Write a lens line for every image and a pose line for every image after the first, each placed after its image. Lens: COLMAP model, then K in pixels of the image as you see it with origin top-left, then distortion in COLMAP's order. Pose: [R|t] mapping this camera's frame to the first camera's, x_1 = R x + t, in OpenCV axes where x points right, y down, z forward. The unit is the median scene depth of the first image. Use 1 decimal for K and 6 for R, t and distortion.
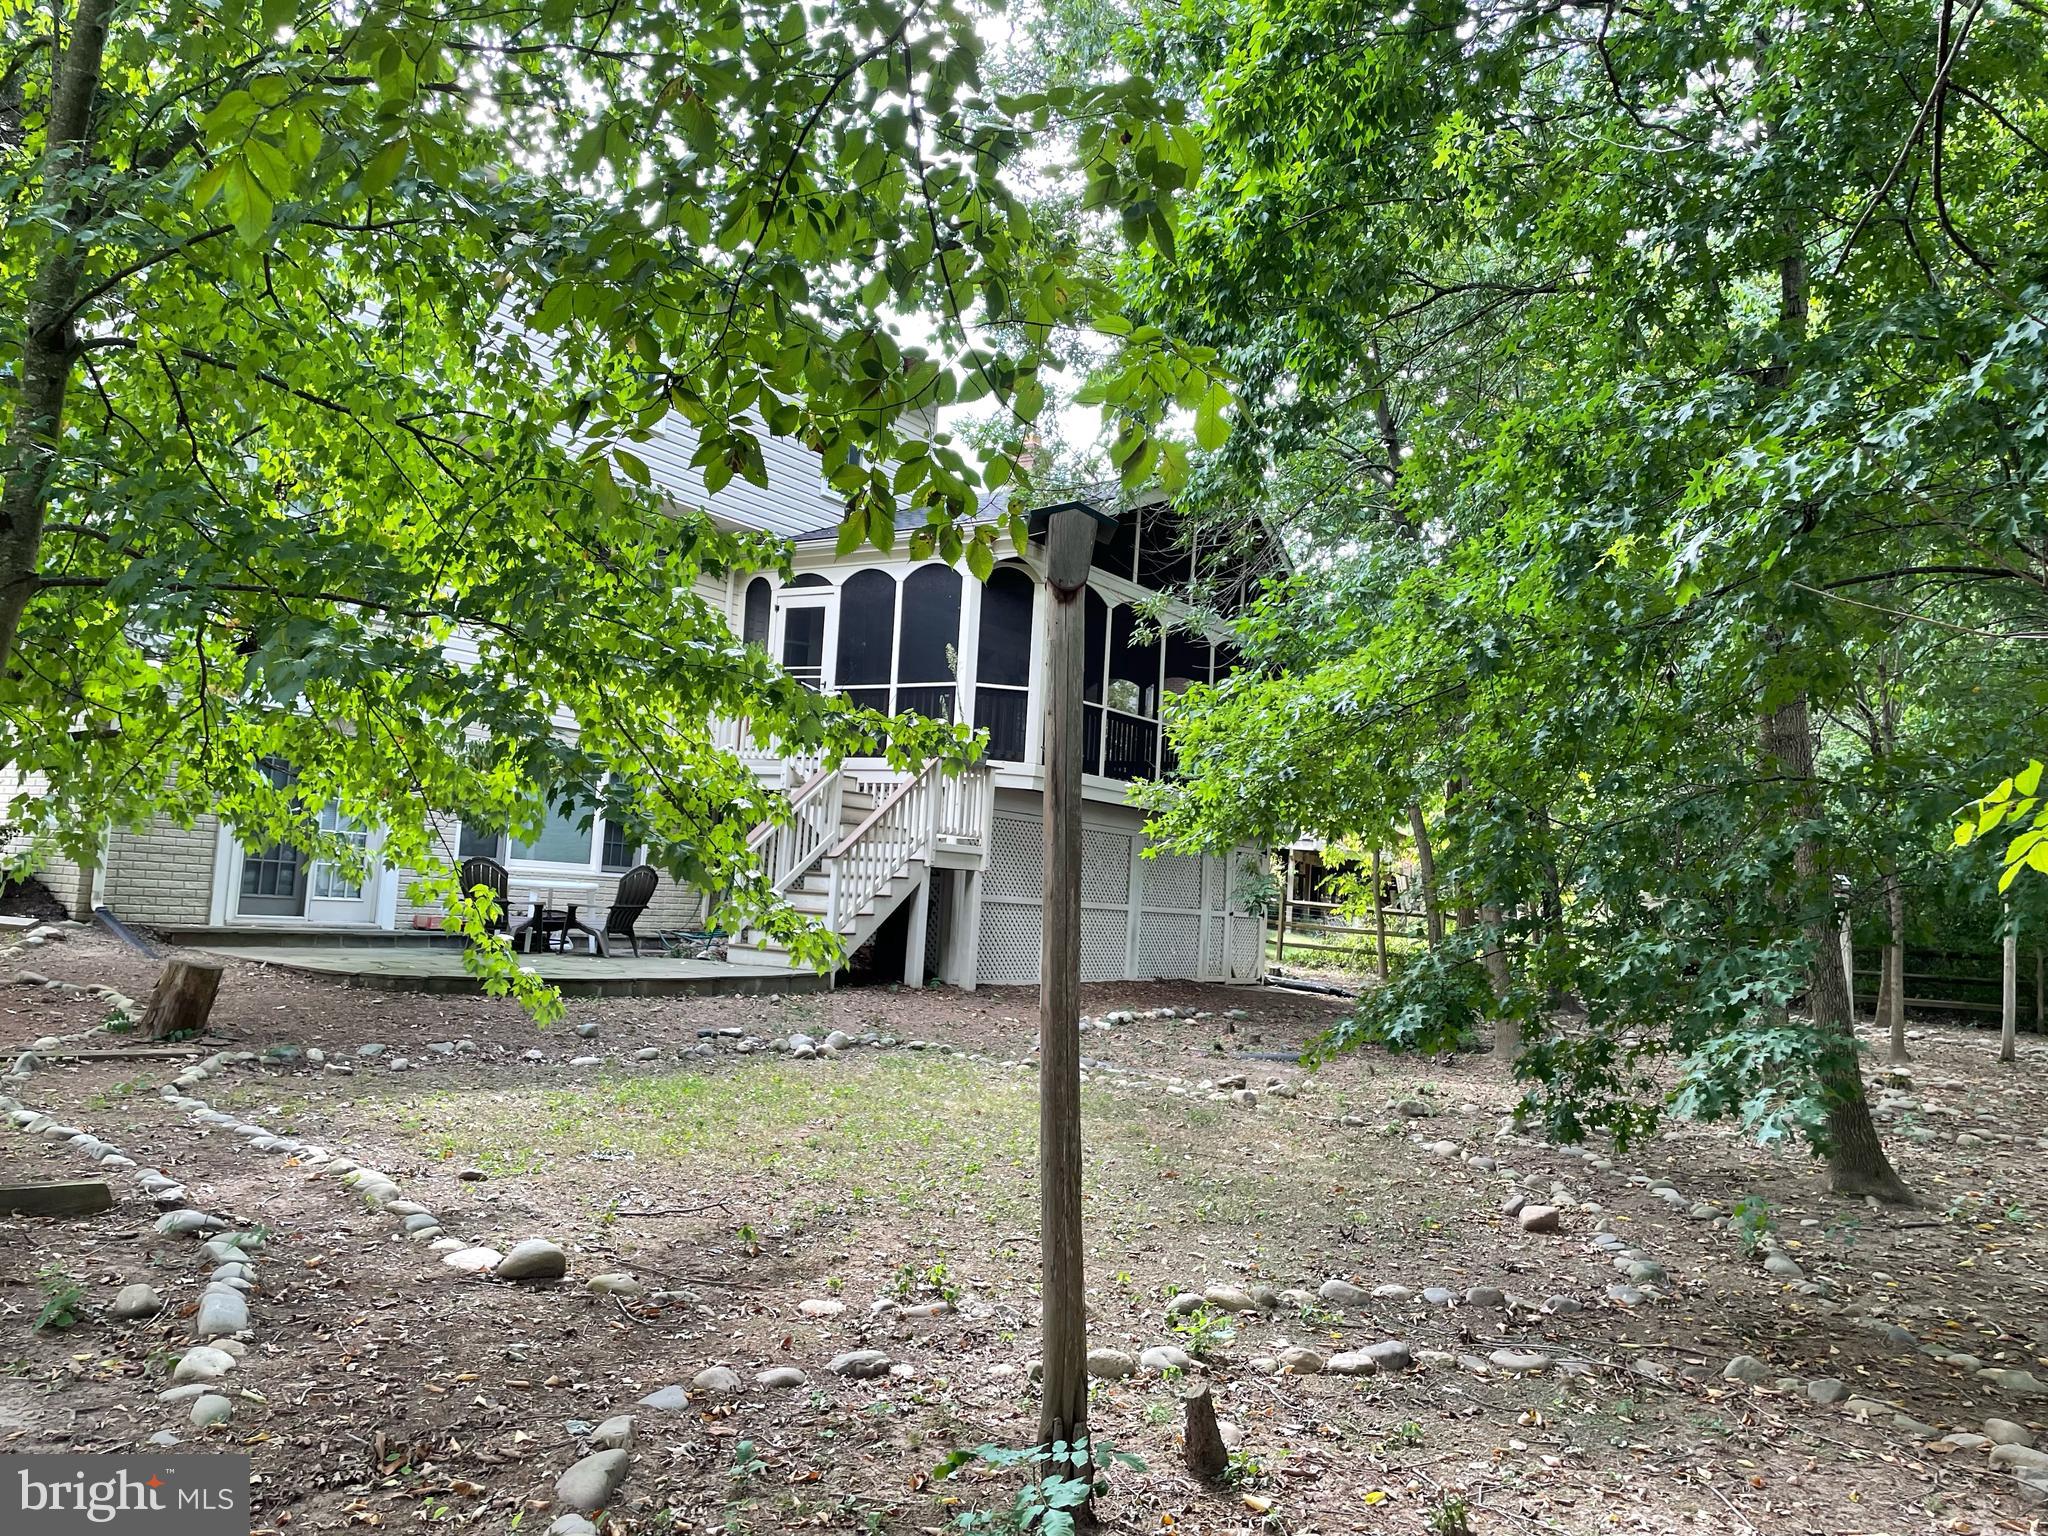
lens RADIAL K [[1550.4, 0, 1012.5], [0, 1550.4, 758.1], [0, 0, 1]] dist [0.089050, -0.111711]
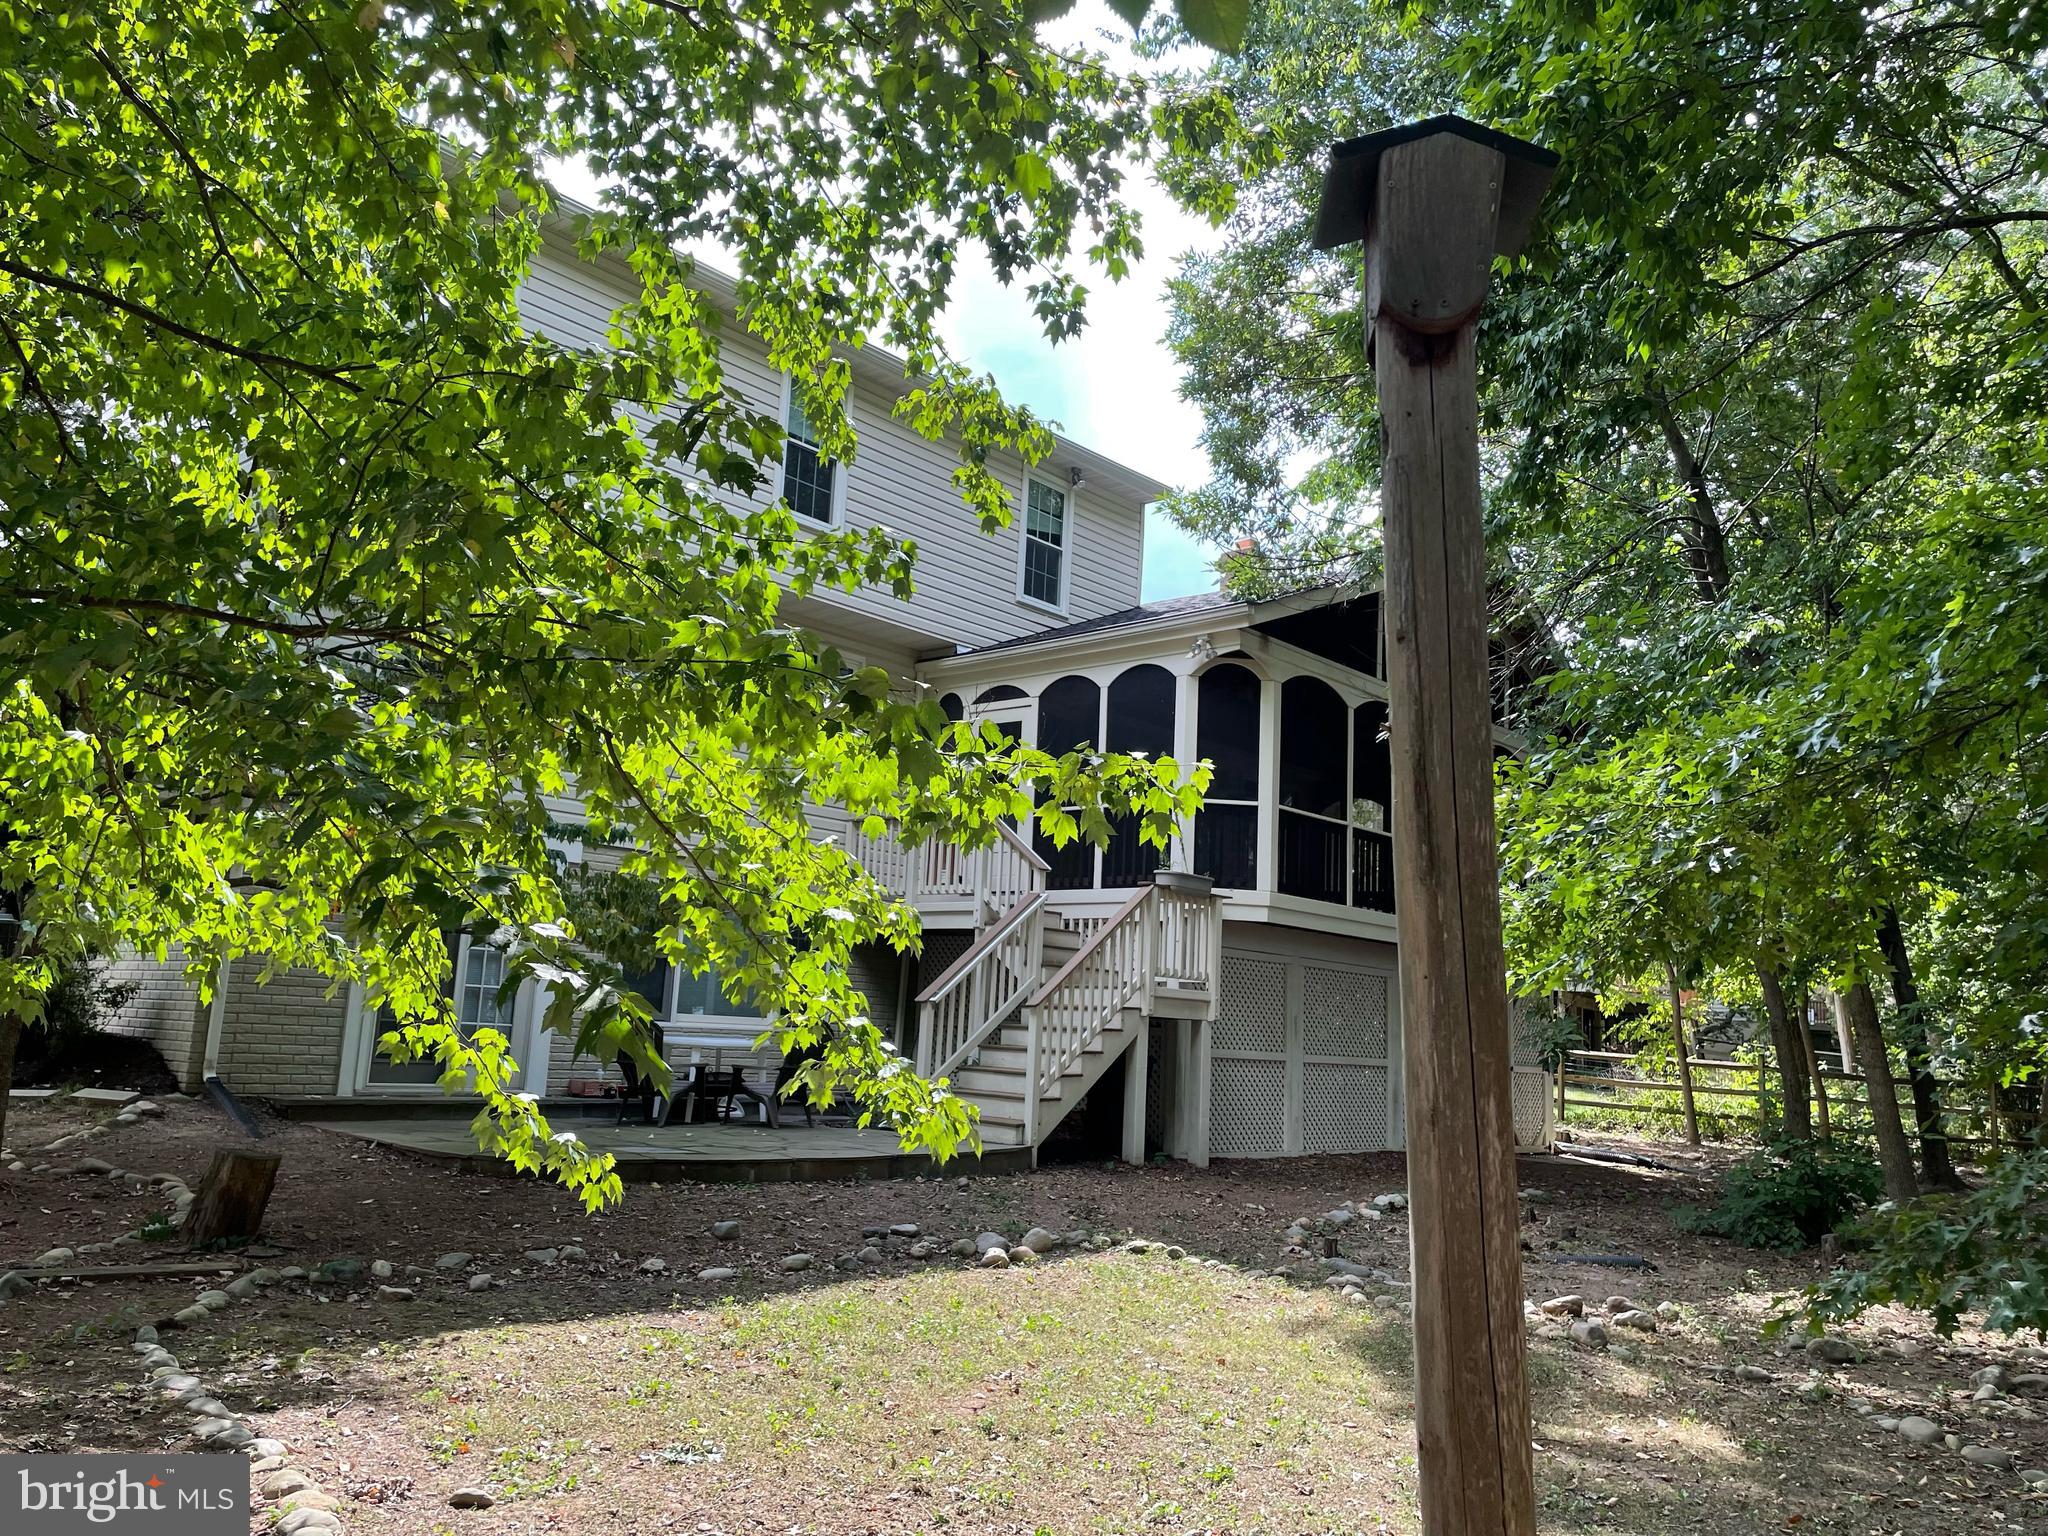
lens RADIAL K [[1550.4, 0, 1012.5], [0, 1550.4, 758.1], [0, 0, 1]] dist [0.089050, -0.111711]
pose [[0.989720, -0.036949, -0.138161, -0.004603], [0.023936, 0.995219, -0.094693, 0.009273], [0.141000, 0.090412, 0.985873, 0.151807]]
